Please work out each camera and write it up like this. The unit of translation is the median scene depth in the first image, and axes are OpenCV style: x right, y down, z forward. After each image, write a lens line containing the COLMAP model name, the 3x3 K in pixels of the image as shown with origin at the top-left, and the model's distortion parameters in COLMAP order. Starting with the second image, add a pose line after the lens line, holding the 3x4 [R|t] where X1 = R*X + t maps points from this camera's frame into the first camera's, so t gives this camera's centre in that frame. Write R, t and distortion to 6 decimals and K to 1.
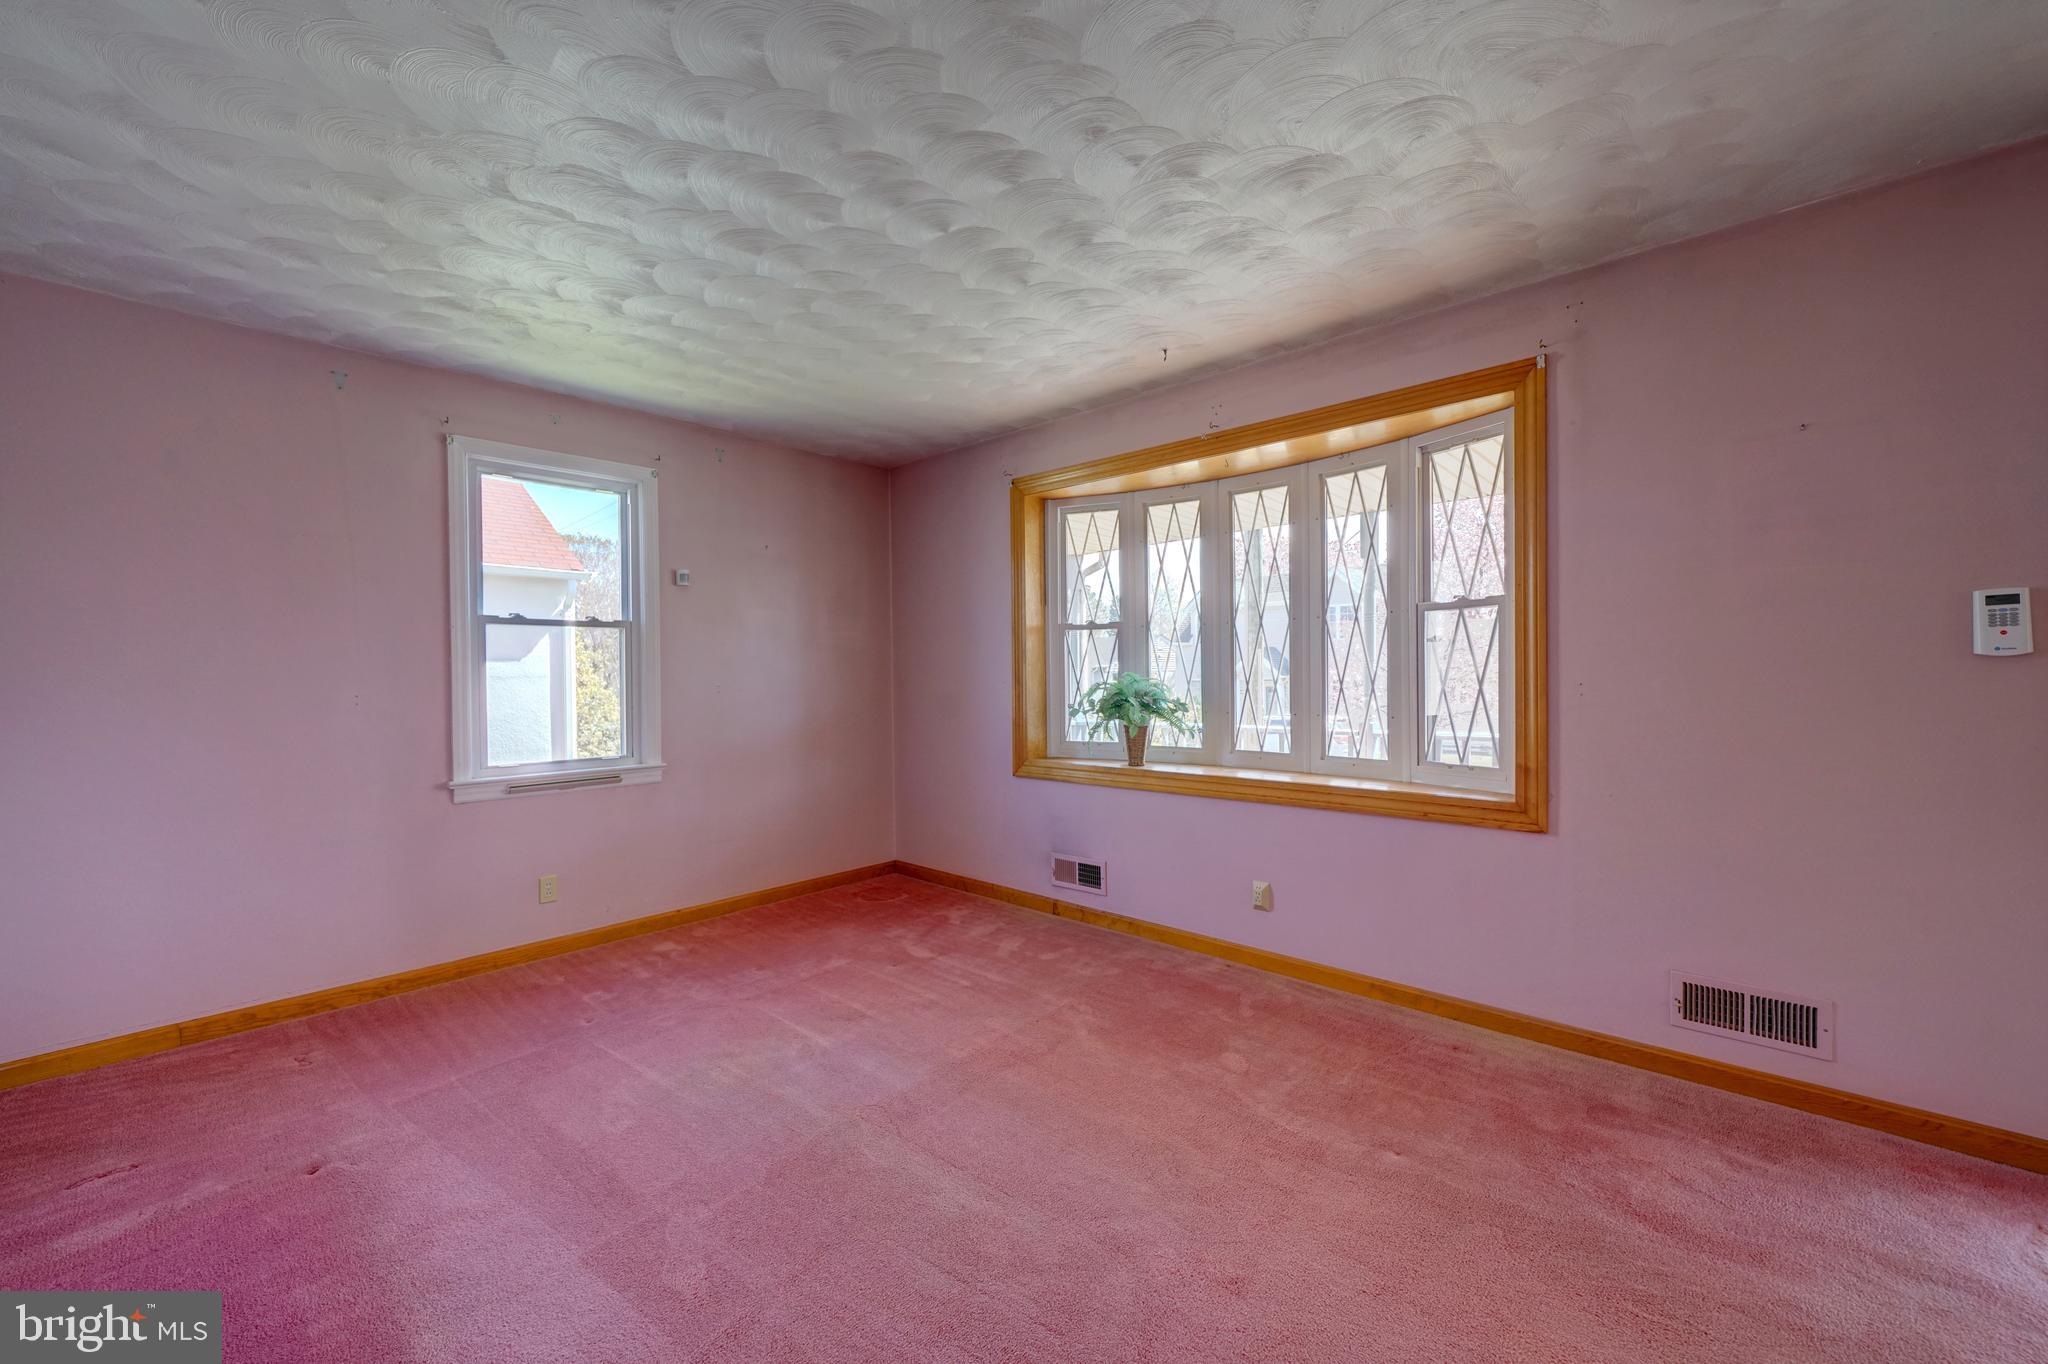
lens RADIAL K [[823.0, 0, 1012.7], [0, 823.0, 674.4], [0, 0, 1]] dist [0.000958, 0.001528]
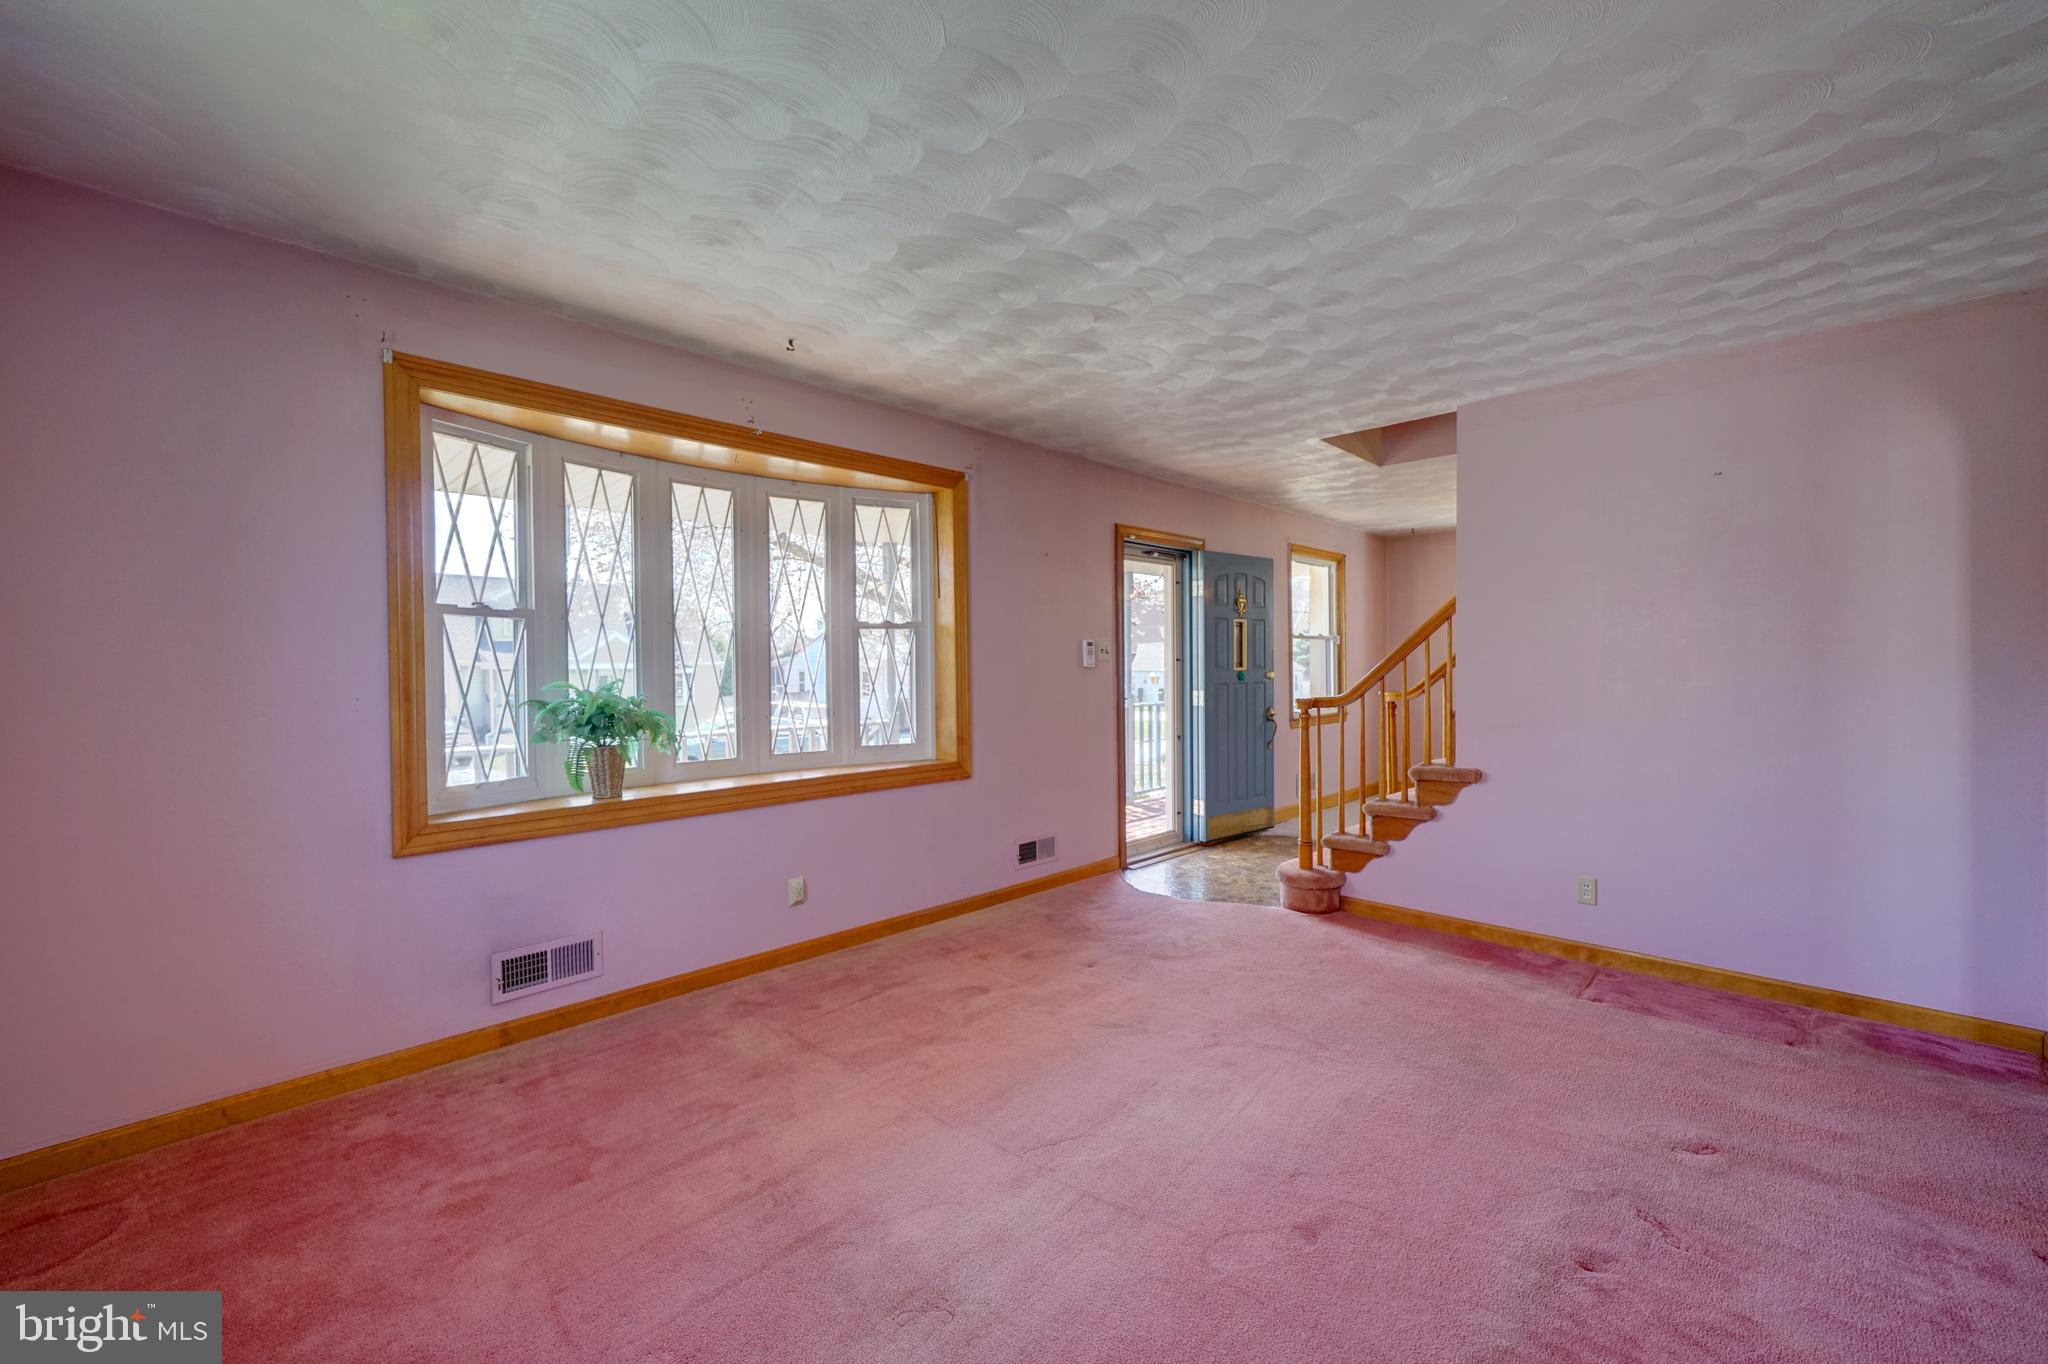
lens RADIAL K [[823.0, 0, 1009.8], [0, 823.0, 686.9], [0, 0, 1]] dist [0.000958, 0.001528]
pose [[0.027829, -0.009431, 0.999568, -0.720431], [0.016744, 0.999820, 0.008967, 0.005625], [-0.999472, 0.016487, 0.027981, 0.688534]]
